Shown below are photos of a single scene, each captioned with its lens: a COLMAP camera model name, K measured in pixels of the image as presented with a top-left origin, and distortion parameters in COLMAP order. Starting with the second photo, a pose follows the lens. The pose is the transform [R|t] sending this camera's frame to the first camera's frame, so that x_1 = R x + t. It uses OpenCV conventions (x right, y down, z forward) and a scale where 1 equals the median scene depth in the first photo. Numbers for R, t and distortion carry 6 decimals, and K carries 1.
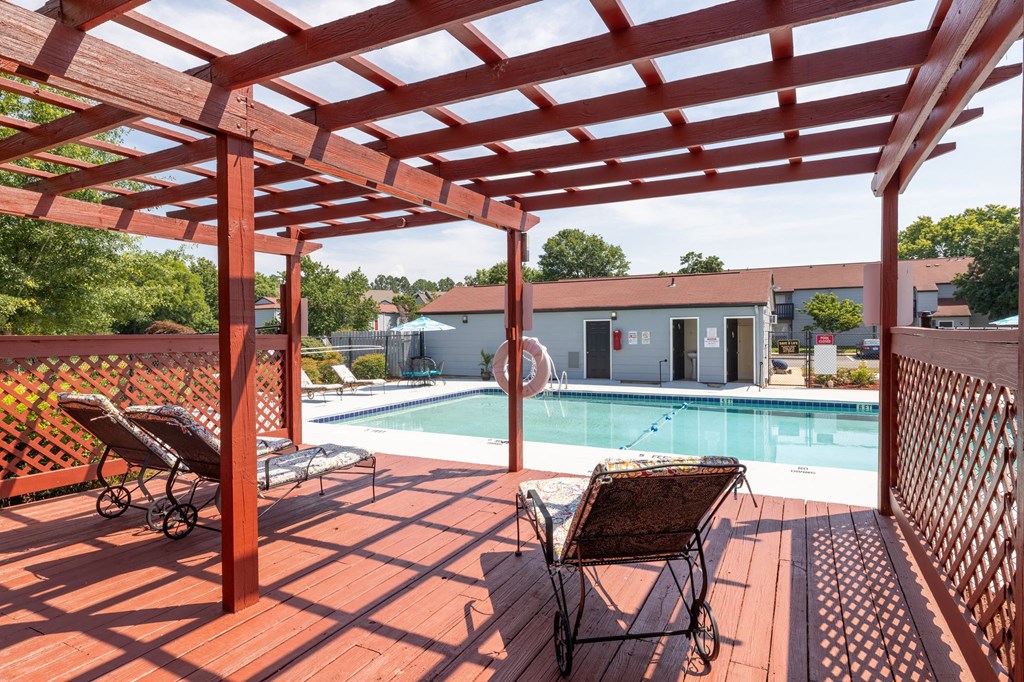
lens RADIAL K [[565.1, 0, 512.0], [0, 565.1, 334.7], [0, 0, 1]] dist [-0.000397, 0.000819]
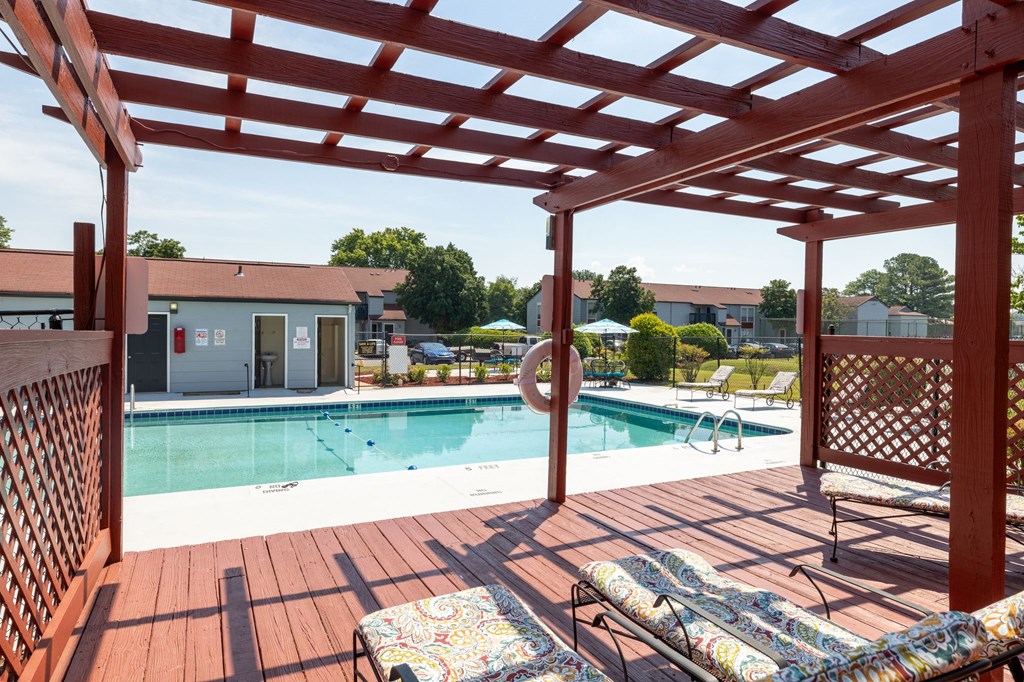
lens RADIAL K [[617.0, 0, 512.8], [0, 617.0, 300.2], [0, 0, 1]] dist [-0.000664, 0.000124]
pose [[0.590348, 0.055003, 0.805273, -0.229934], [-0.011373, 0.998143, -0.059838, 0.000436], [-0.807069, 0.026167, 0.589877, 0.150361]]
